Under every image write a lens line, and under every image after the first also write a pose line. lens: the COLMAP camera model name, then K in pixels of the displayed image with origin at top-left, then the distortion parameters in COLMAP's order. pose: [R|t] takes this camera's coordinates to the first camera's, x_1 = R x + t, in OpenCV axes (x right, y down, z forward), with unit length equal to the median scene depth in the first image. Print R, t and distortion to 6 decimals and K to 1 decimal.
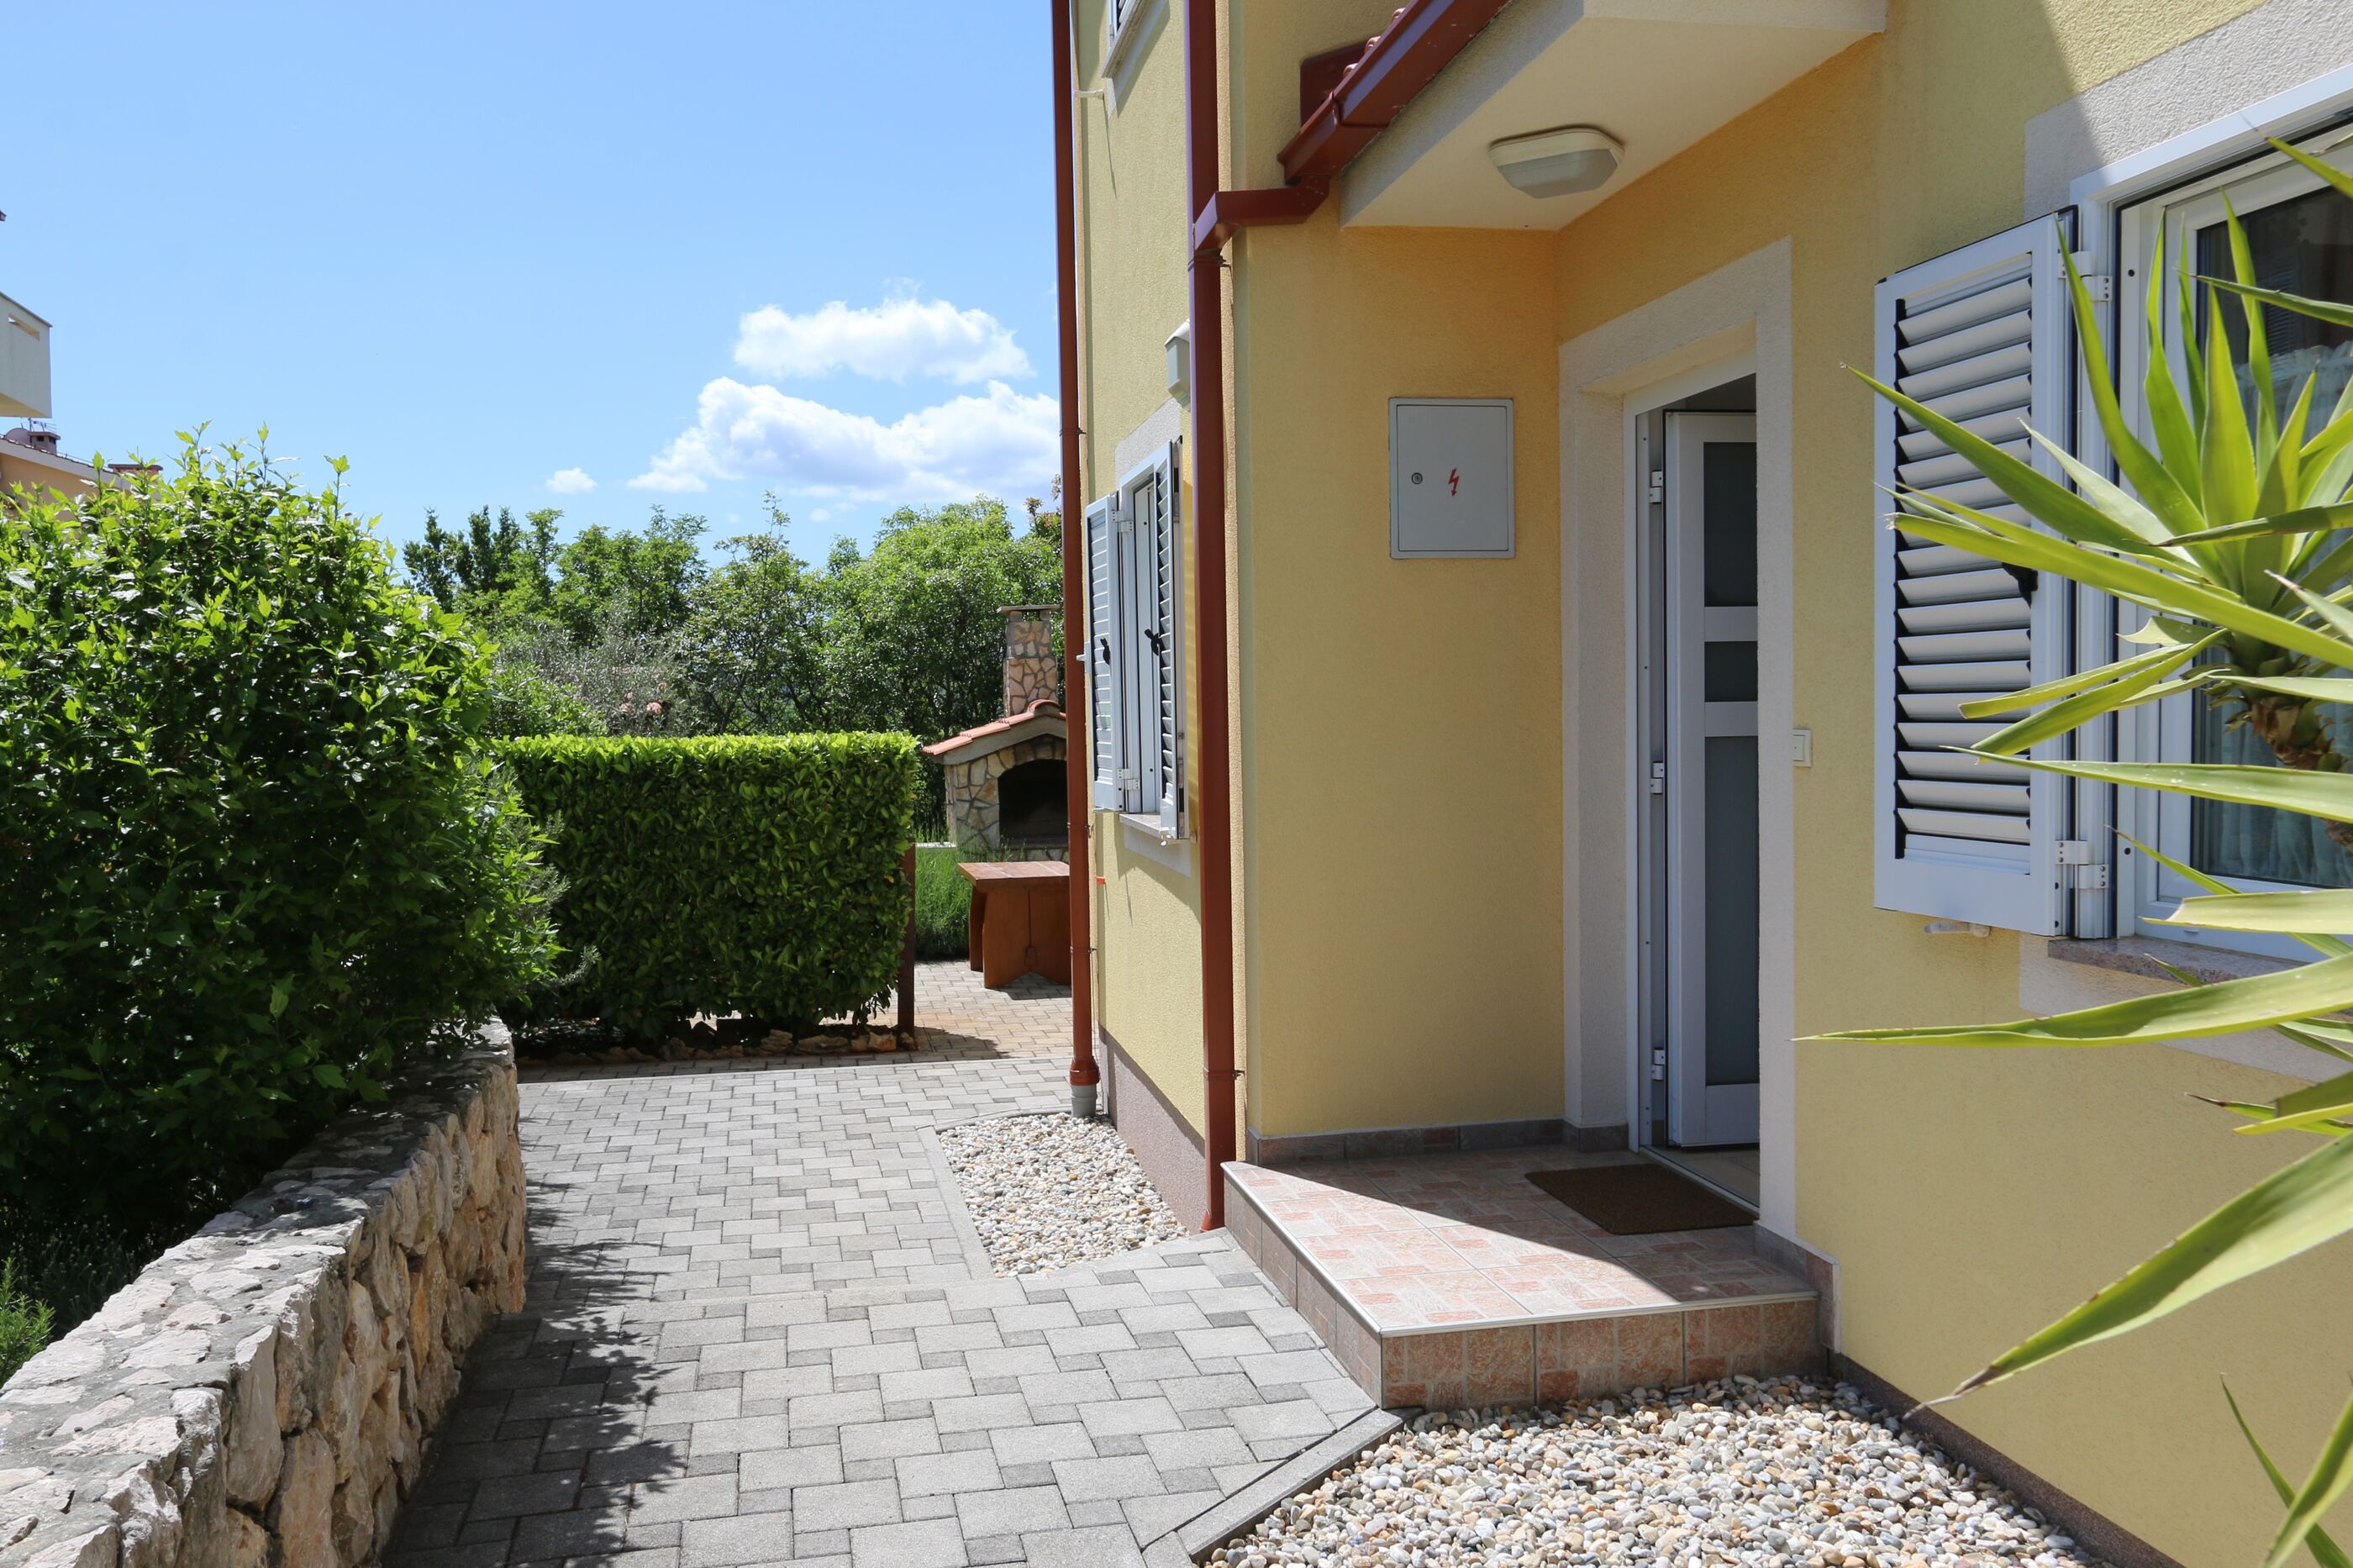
lens RADIAL K [[1902.6, 0, 1174.8], [0, 1902.6, 786.2], [0, 0, 1]] dist [-0.006905, 0.001807]
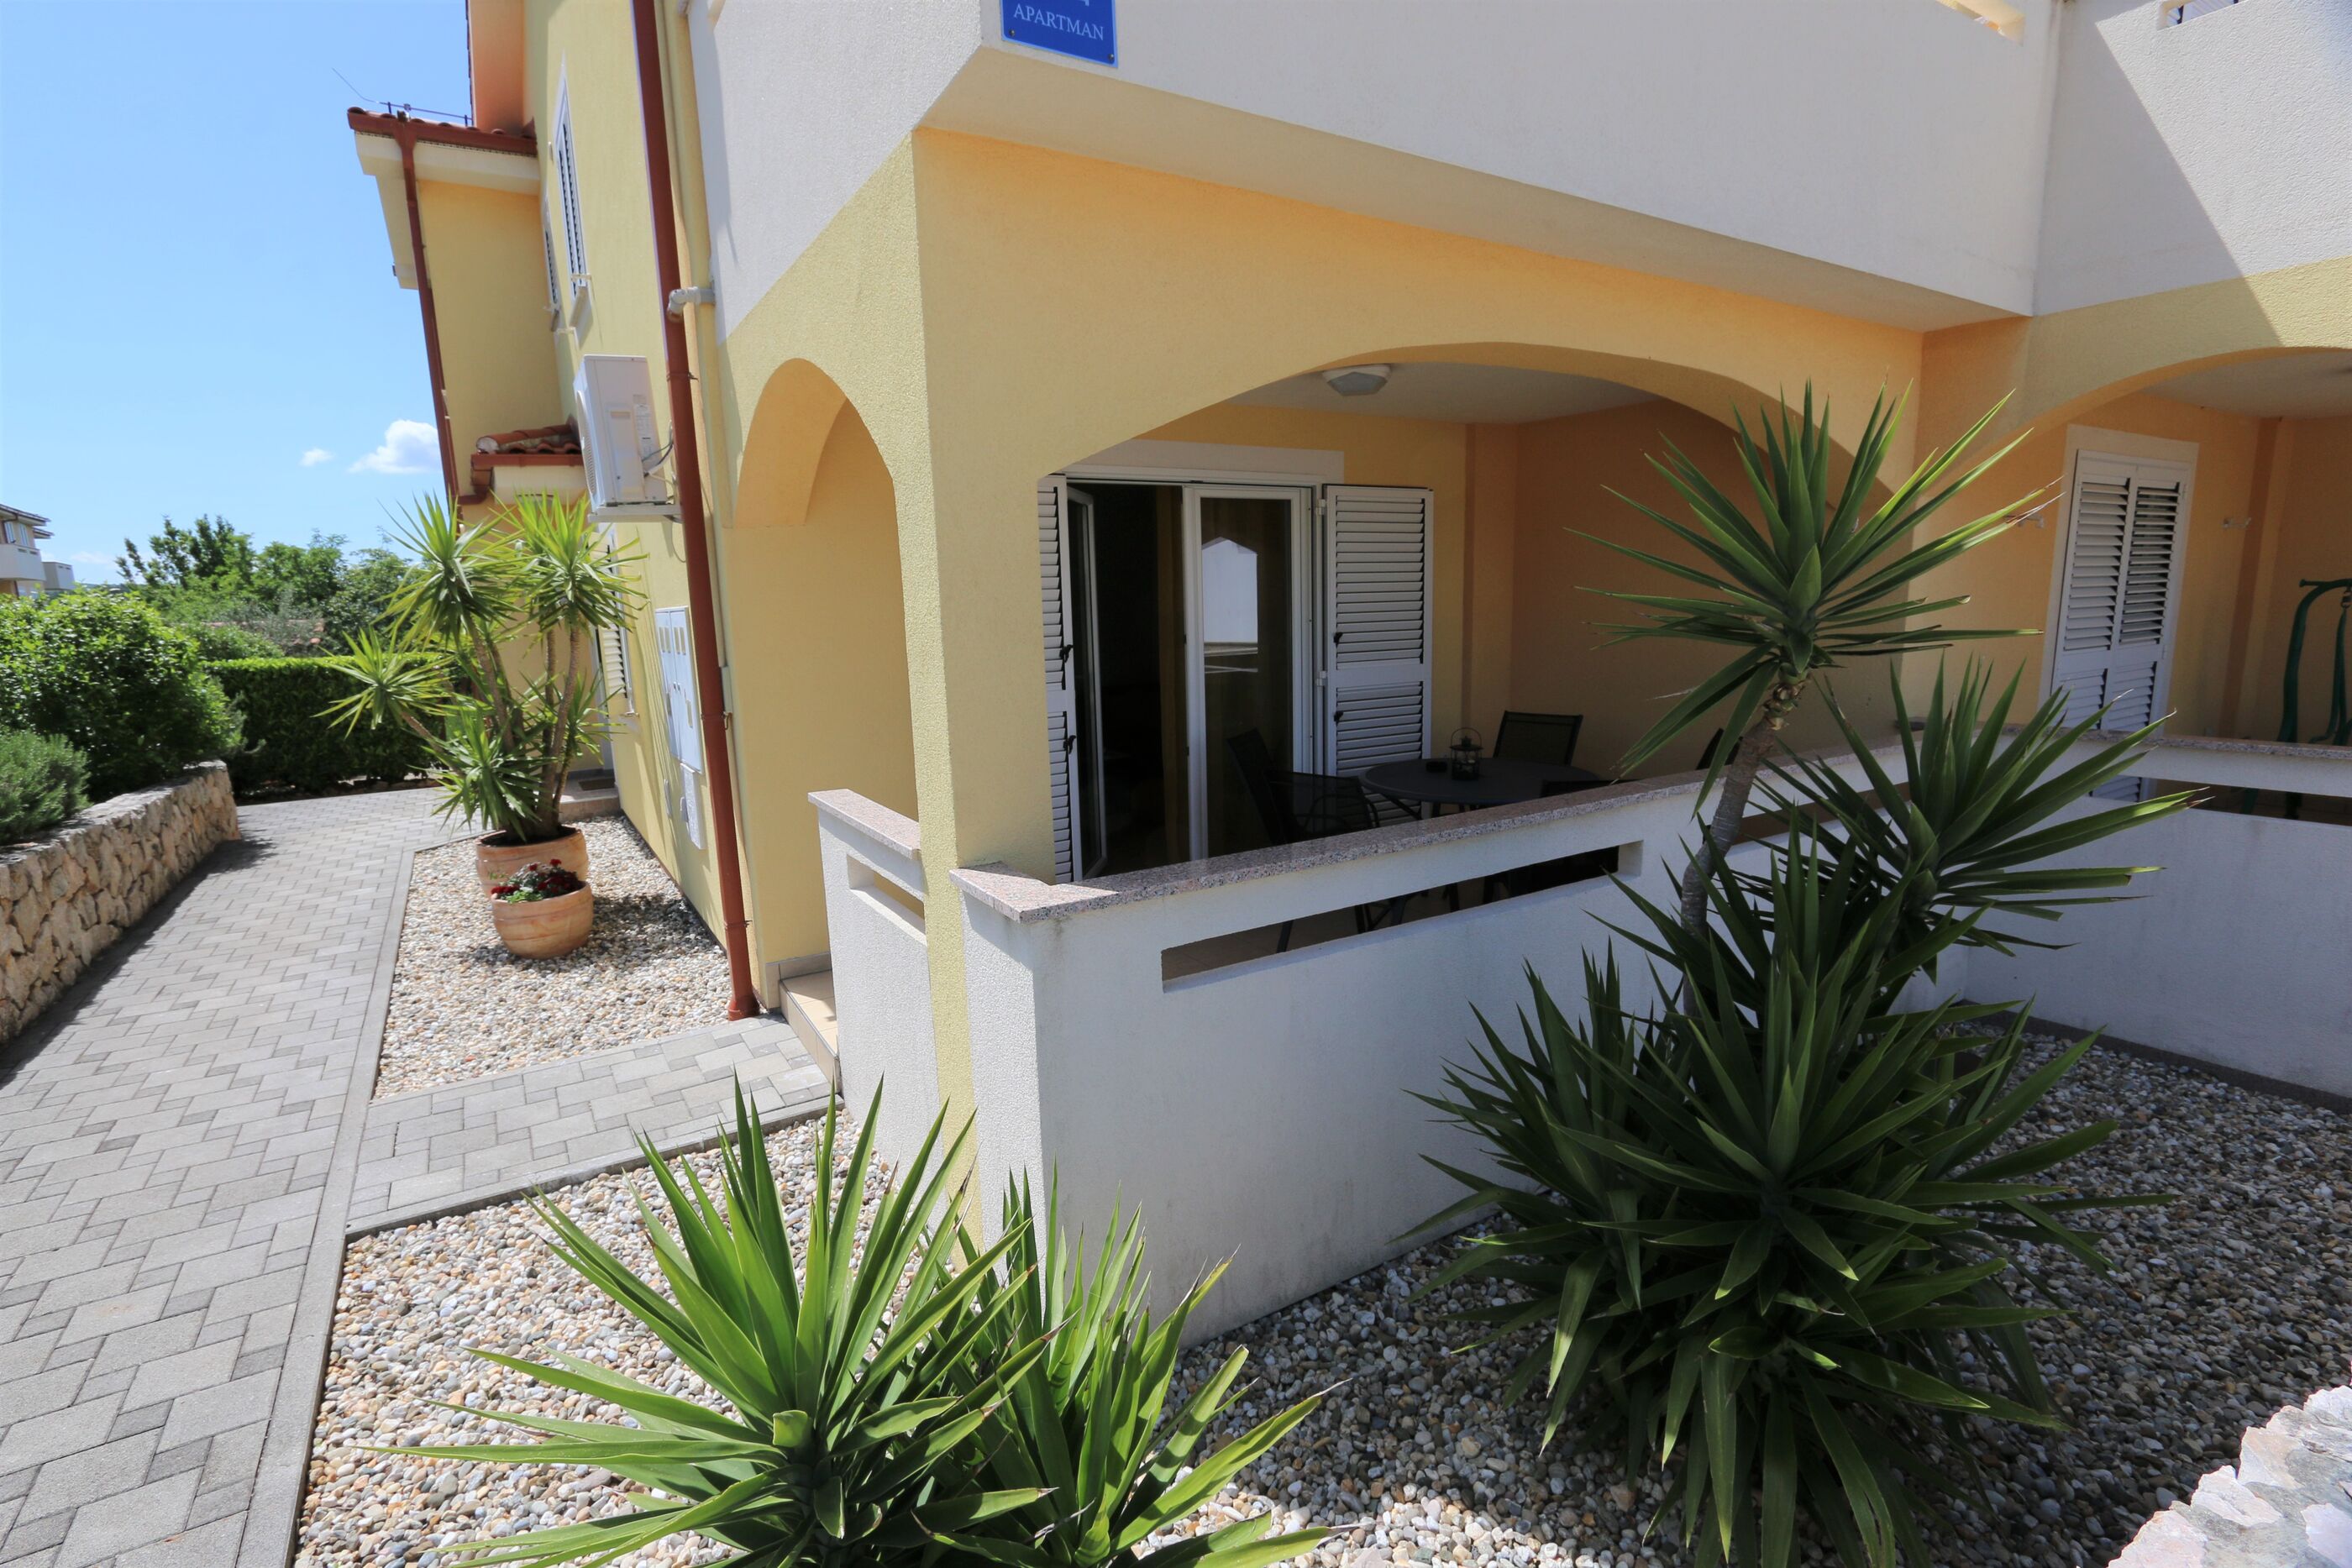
lens RADIAL K [[1073.8, 0, 1166.6], [0, 1073.8, 793.1], [0, 0, 1]] dist [-0.018951, 0.002636]
pose [[0.932468, -0.072434, 0.353916, 0.217337], [0.027865, 0.991195, 0.129445, -0.001263], [-0.360176, -0.110841, 0.926276, -0.539375]]
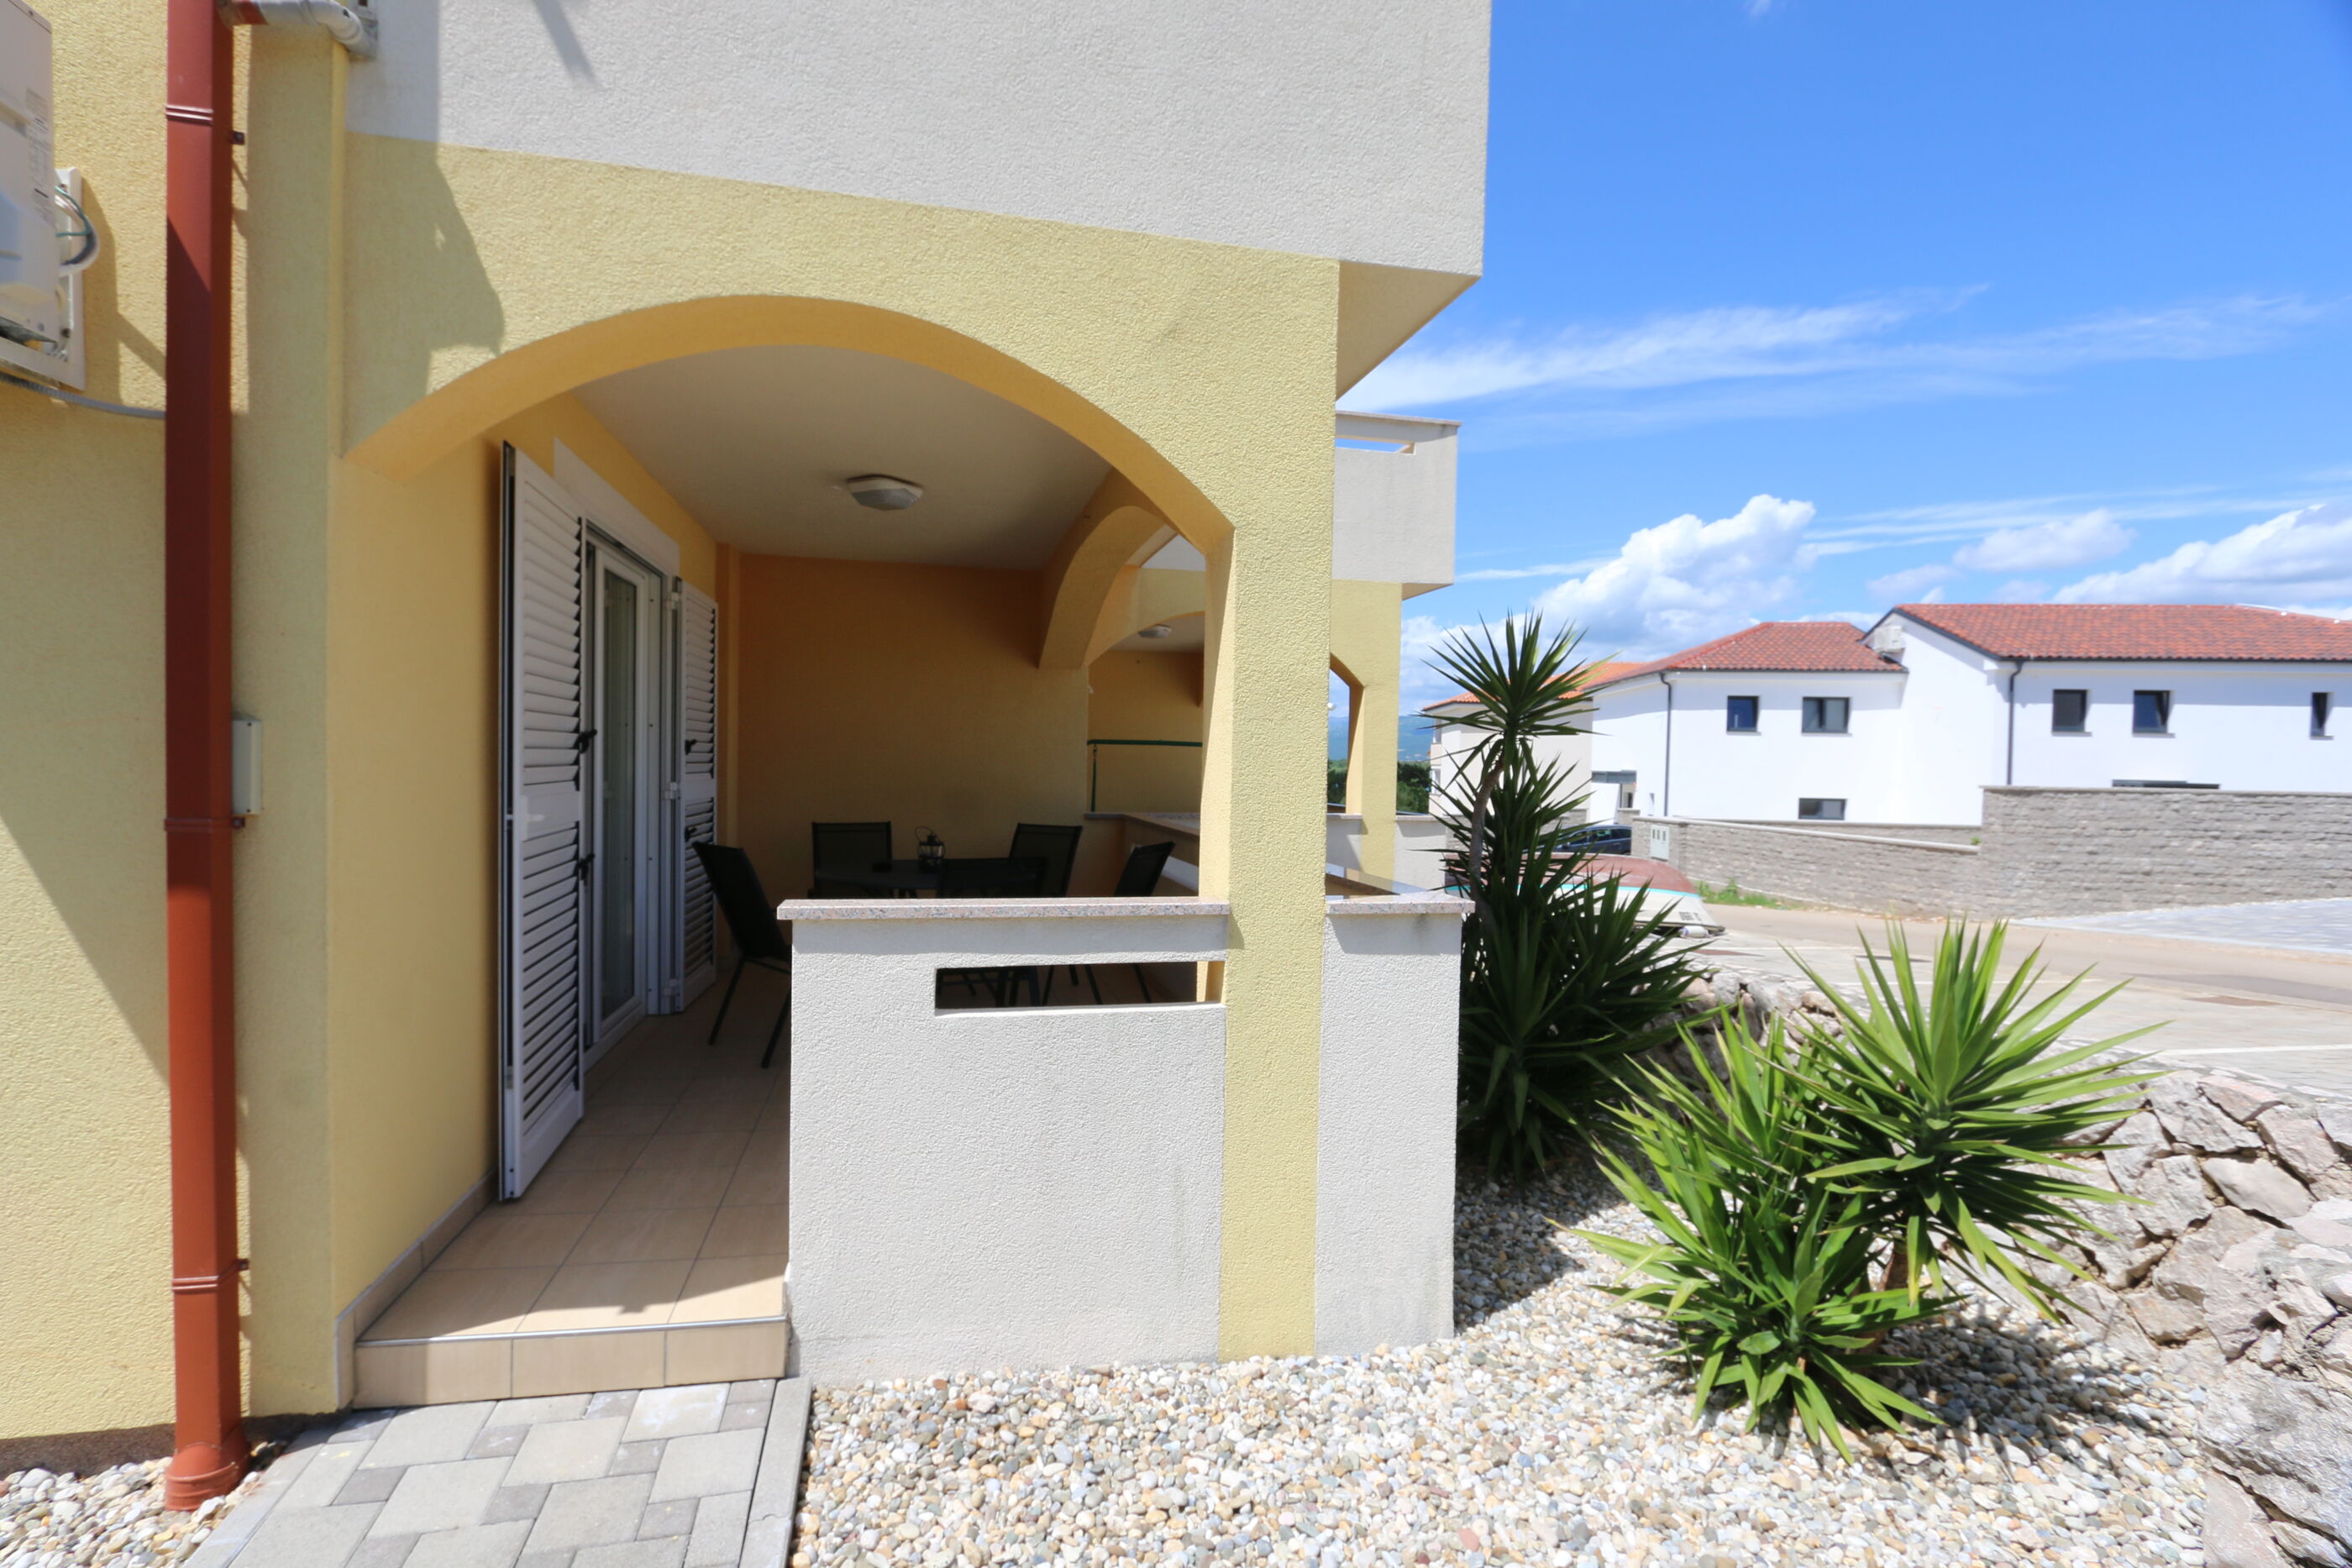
lens RADIAL K [[1073.8, 0, 1169.5], [0, 1073.8, 779.3], [0, 0, 1]] dist [-0.018951, 0.002636]
pose [[-0.039257, 0.001920, 0.999227, 0.019008], [0.032284, 0.999479, -0.000652, 0.014877], [-0.998707, 0.032233, -0.039299, -0.277814]]
